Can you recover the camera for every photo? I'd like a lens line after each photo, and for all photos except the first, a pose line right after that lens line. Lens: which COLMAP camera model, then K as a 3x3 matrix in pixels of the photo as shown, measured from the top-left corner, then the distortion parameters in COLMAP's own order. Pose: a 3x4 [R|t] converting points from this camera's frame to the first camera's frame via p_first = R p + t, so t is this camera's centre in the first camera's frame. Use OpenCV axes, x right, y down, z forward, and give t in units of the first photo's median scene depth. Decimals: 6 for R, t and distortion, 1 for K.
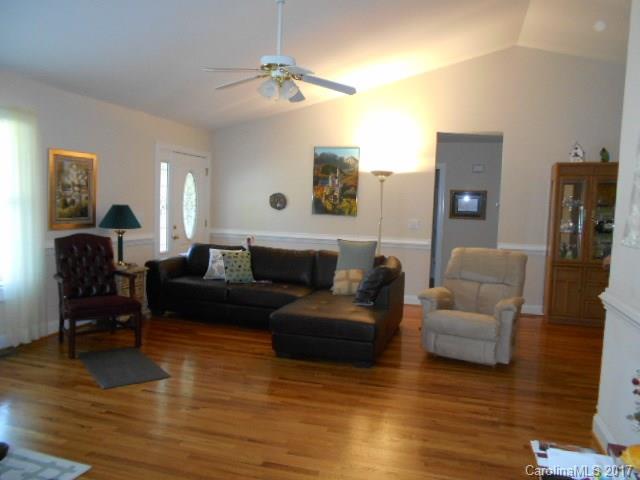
lens RADIAL K [[492.7, 0, 320.2], [0, 492.7, 256.5], [0, 0, 1]] dist [-0.088223, 0.083965]
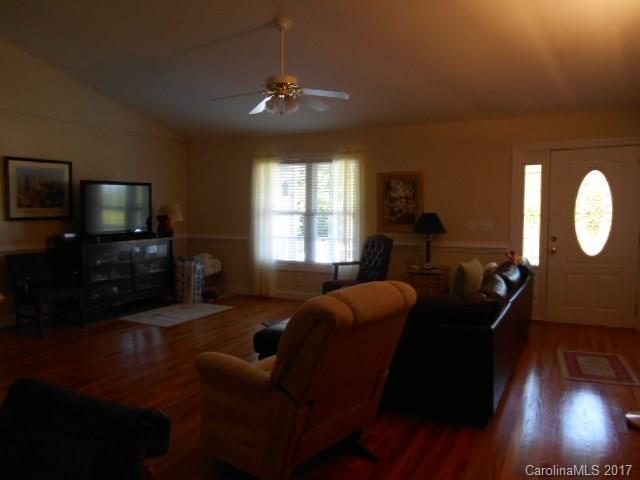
lens RADIAL K [[492.7, 0, 320.2], [0, 492.7, 256.5], [0, 0, 1]] dist [-0.088223, 0.083965]
pose [[-0.196525, 0.039815, -0.979690, 0.800679], [-0.111259, 0.991816, 0.062627, -0.051567], [0.974166, 0.121307, -0.190487, 1.052181]]
